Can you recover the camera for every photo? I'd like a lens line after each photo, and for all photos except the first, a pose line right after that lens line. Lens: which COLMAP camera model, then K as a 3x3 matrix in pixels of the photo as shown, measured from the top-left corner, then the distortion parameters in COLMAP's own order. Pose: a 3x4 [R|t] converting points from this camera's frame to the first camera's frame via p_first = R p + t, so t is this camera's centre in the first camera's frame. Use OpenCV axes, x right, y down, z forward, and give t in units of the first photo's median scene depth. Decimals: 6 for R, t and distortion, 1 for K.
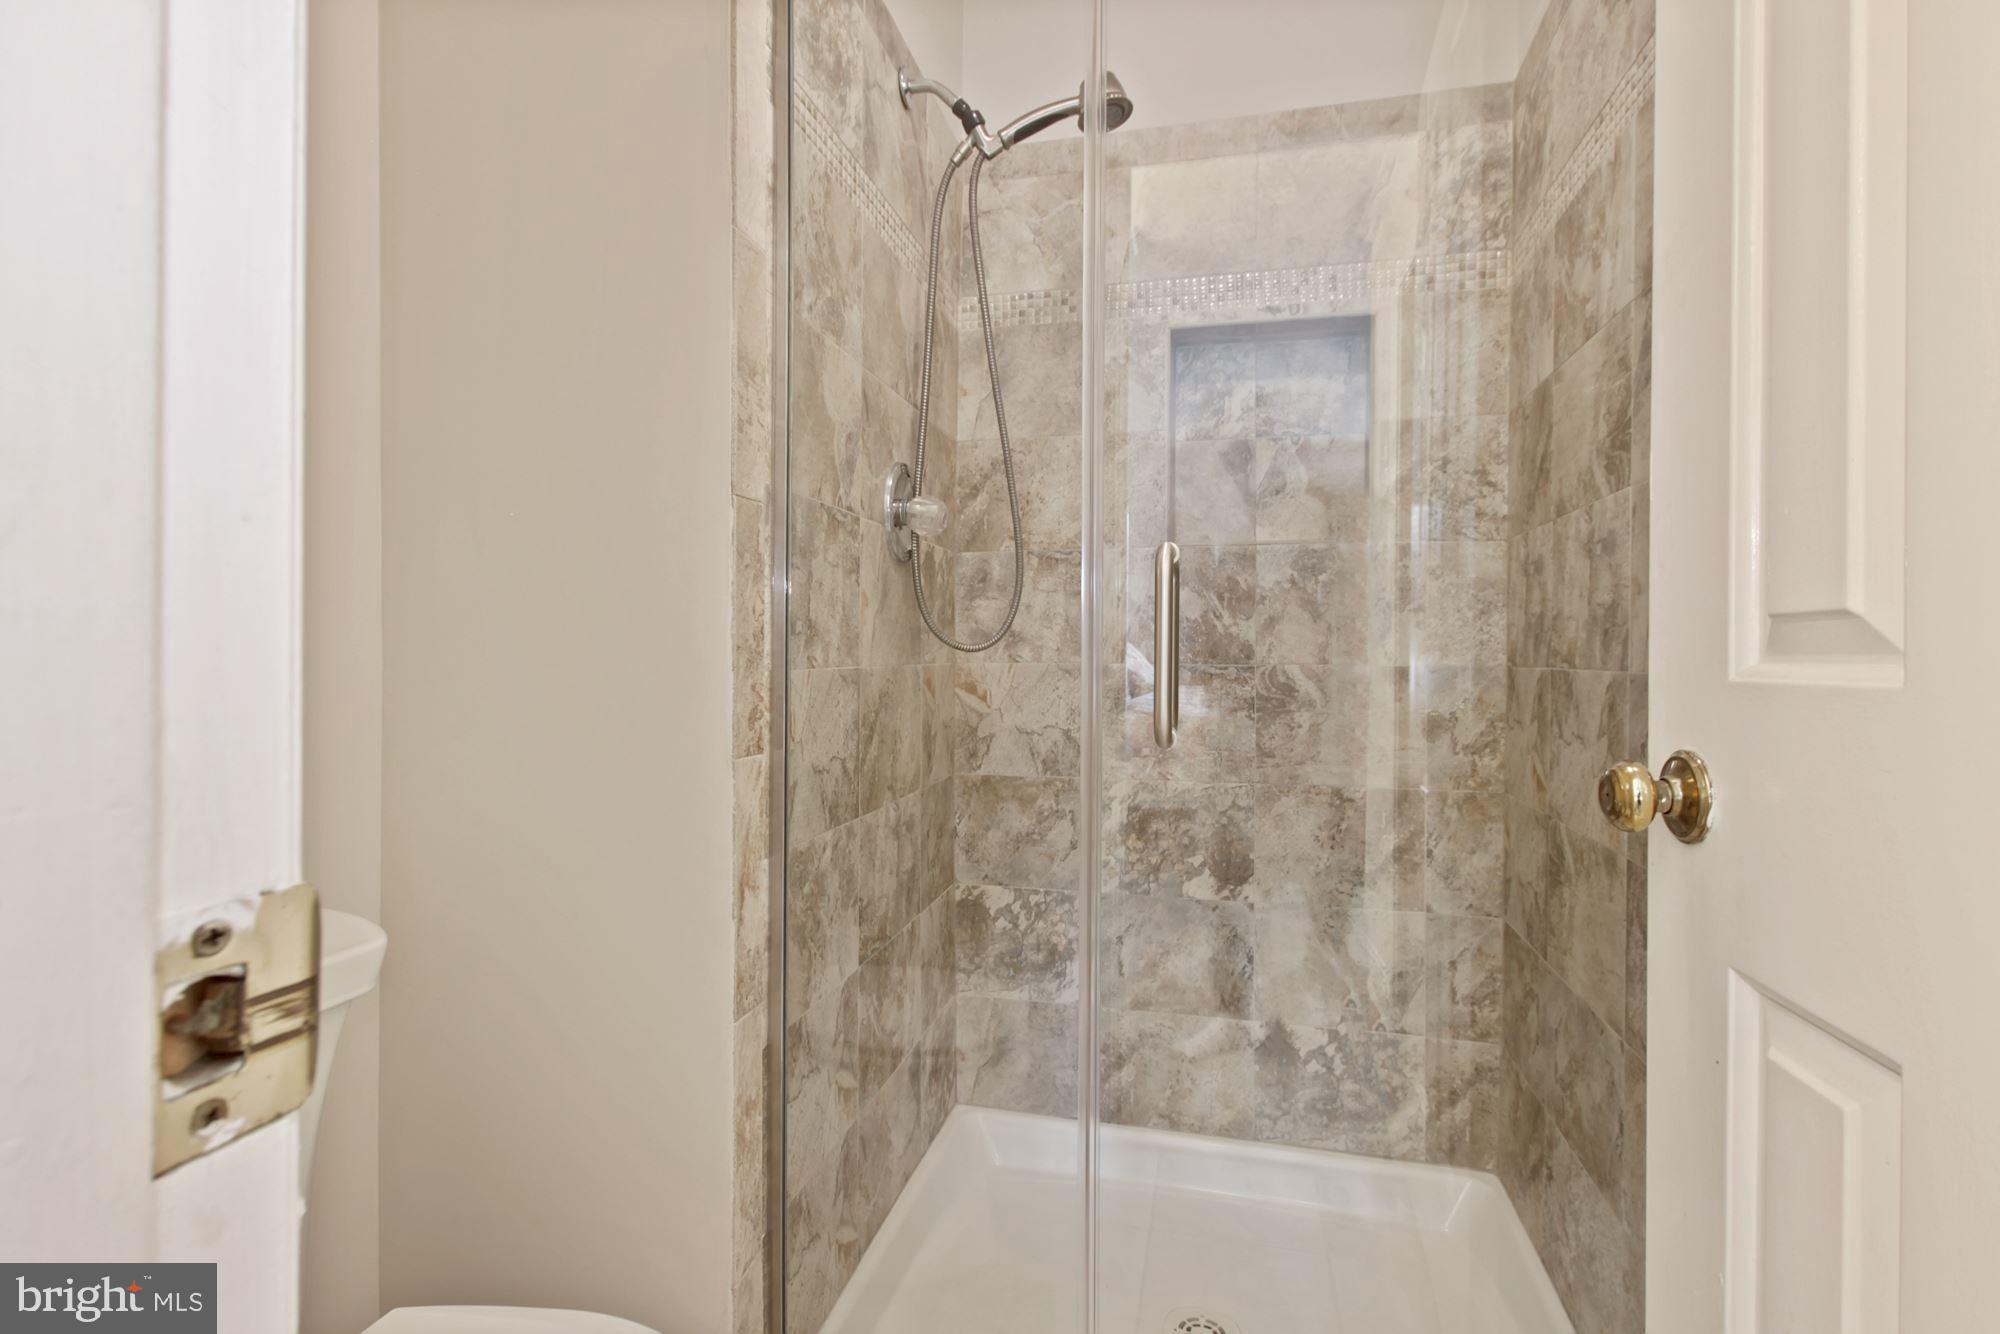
lens RADIAL K [[940.1, 0, 1000.9], [0, 940.1, 660.9], [0, 0, 1]] dist [0.009574, -0.003089]
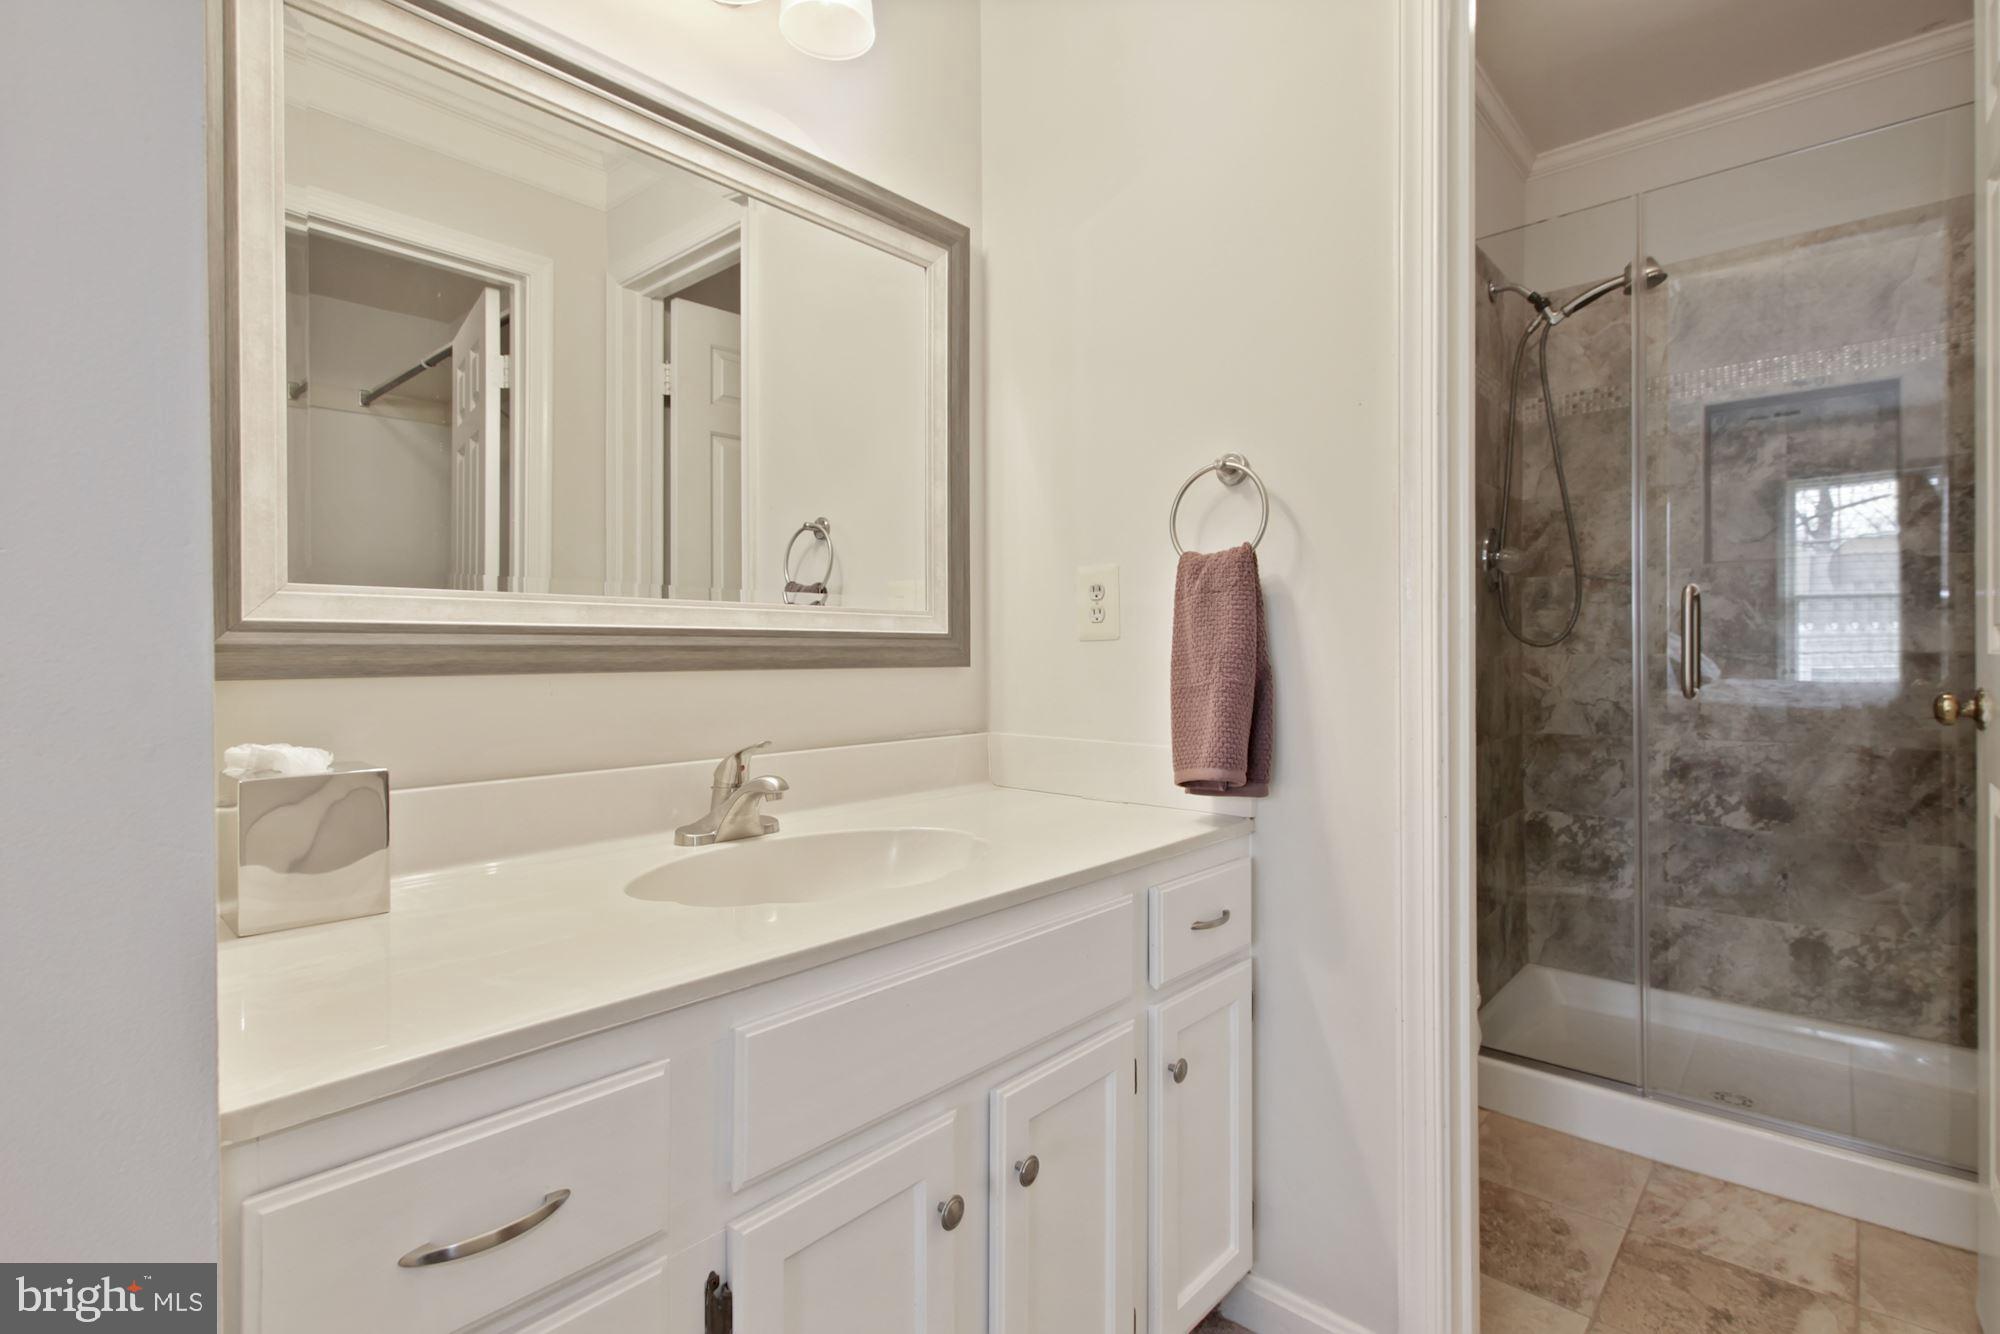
lens RADIAL K [[940.1, 0, 1012.9], [0, 940.1, 658.5], [0, 0, 1]] dist [0.009574, -0.003089]
pose [[0.885490, -0.010439, -0.464542, -0.072651], [0.009941, 0.999944, -0.003522, 0.005570], [0.464552, -0.001499, 0.885544, -0.659643]]
